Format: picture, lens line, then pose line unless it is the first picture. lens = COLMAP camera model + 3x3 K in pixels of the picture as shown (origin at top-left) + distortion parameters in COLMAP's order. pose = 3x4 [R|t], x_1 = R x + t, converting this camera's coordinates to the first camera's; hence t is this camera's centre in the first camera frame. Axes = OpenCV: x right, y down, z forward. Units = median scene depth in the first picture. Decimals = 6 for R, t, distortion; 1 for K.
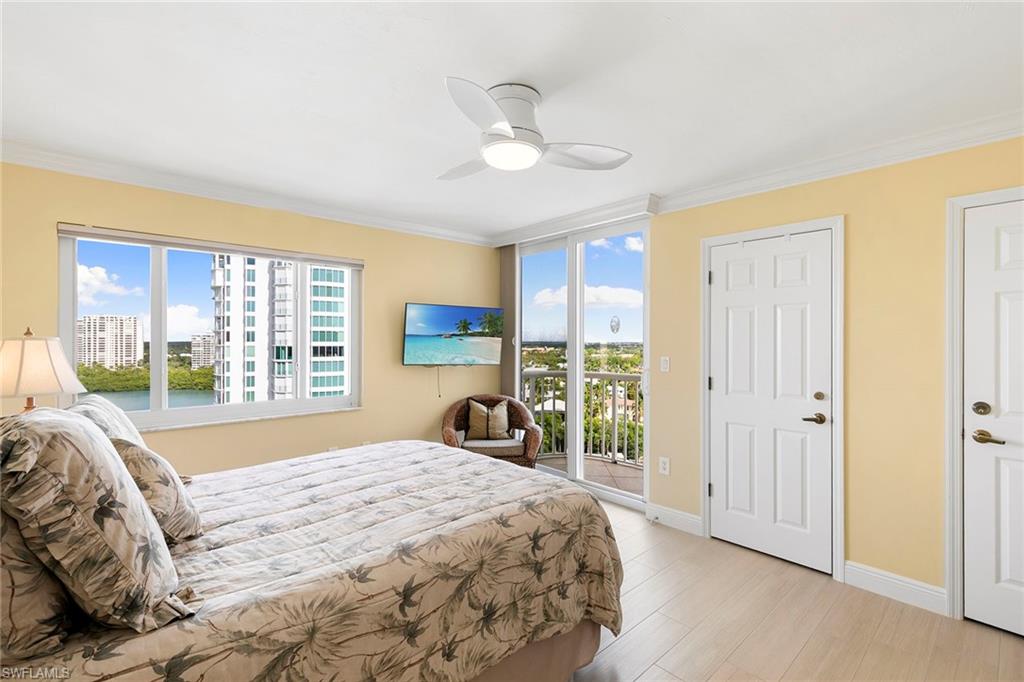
lens RADIAL K [[468.4, 0, 506.9], [0, 468.4, 332.0], [0, 0, 1]] dist [0.008662, -0.000269]
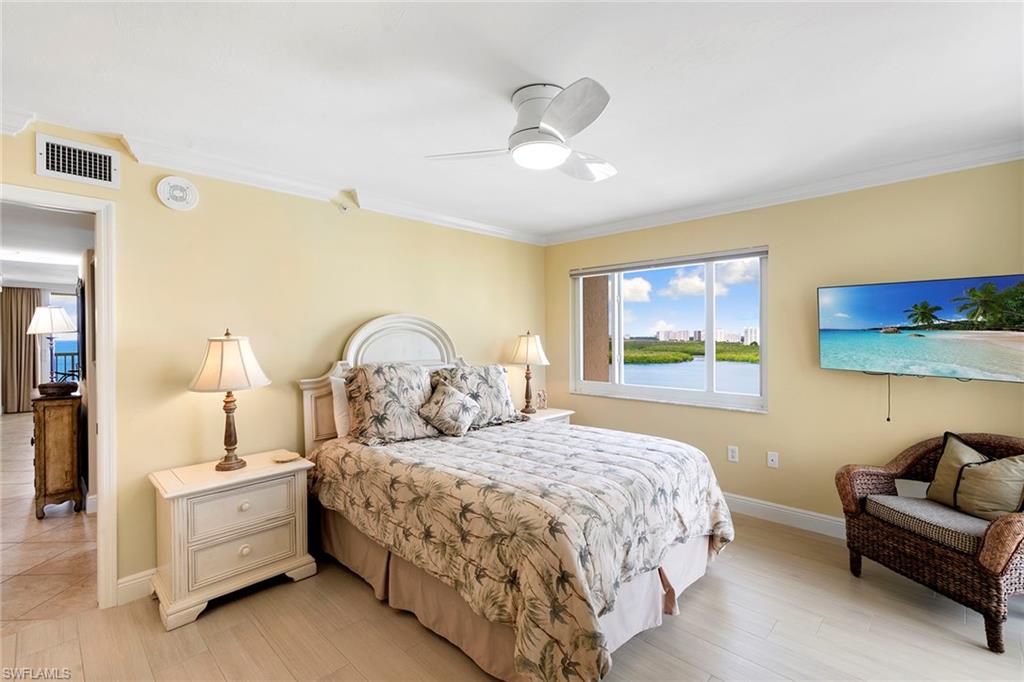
lens RADIAL K [[458.9, 0, 510.0], [0, 458.9, 339.0], [0, 0, 1]] dist [0.008173, -0.000456]
pose [[0.060613, 0.004619, -0.998151, 0.783841], [0.017676, 0.999828, 0.005700, 0.012862], [0.998005, -0.017989, 0.060521, 0.691127]]
